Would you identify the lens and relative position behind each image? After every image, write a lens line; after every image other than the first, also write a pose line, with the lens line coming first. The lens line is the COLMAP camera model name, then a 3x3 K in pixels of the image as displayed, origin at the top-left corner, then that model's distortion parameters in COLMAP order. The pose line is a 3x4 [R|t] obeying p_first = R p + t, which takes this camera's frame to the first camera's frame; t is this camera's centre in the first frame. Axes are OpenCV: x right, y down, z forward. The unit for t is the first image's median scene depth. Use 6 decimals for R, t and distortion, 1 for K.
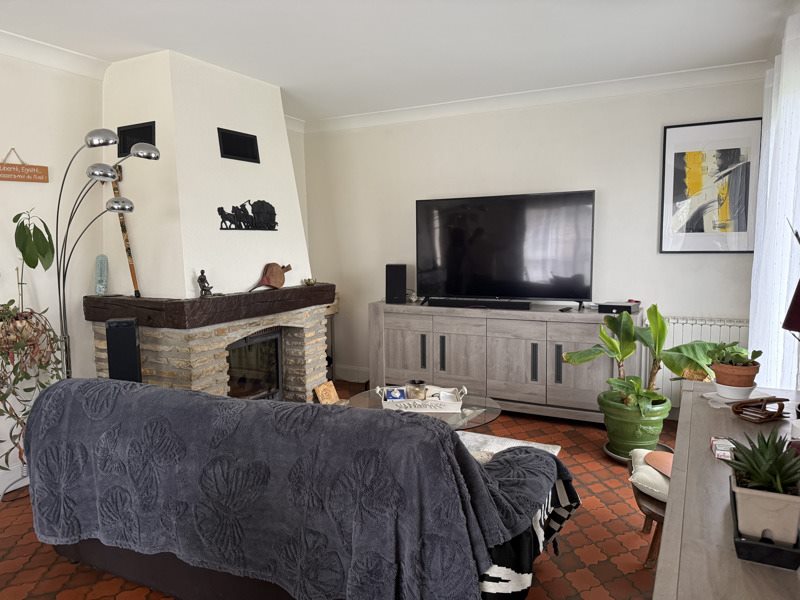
lens RADIAL K [[564.9, 0, 401.1], [0, 564.9, 298.5], [0, 0, 1]] dist [0.001765, -0.005950]
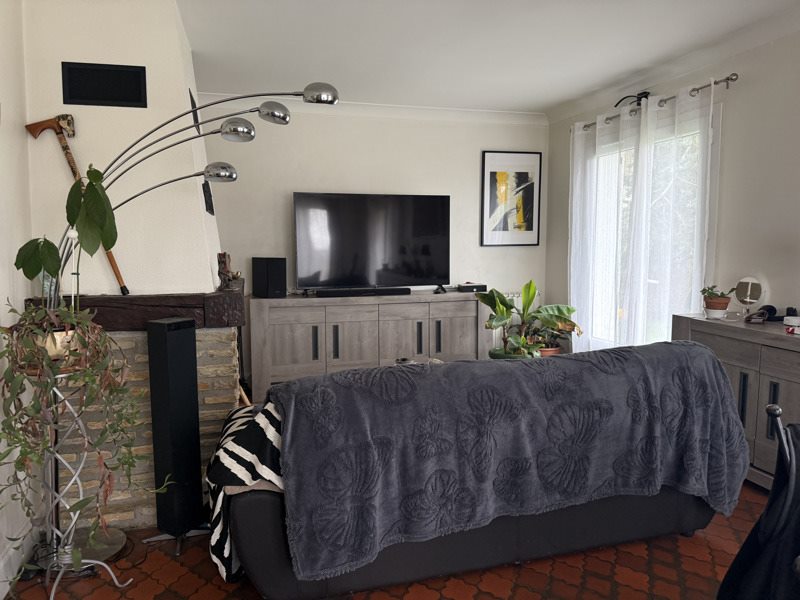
lens RADIAL K [[564.9, 0, 401.2], [0, 564.9, 300.0], [0, 0, 1]] dist [0.001765, -0.005950]
pose [[0.728546, -0.059110, 0.682442, -0.595832], [0.069412, 0.997512, 0.012300, 0.016935], [-0.681471, 0.038409, 0.730836, 0.166333]]
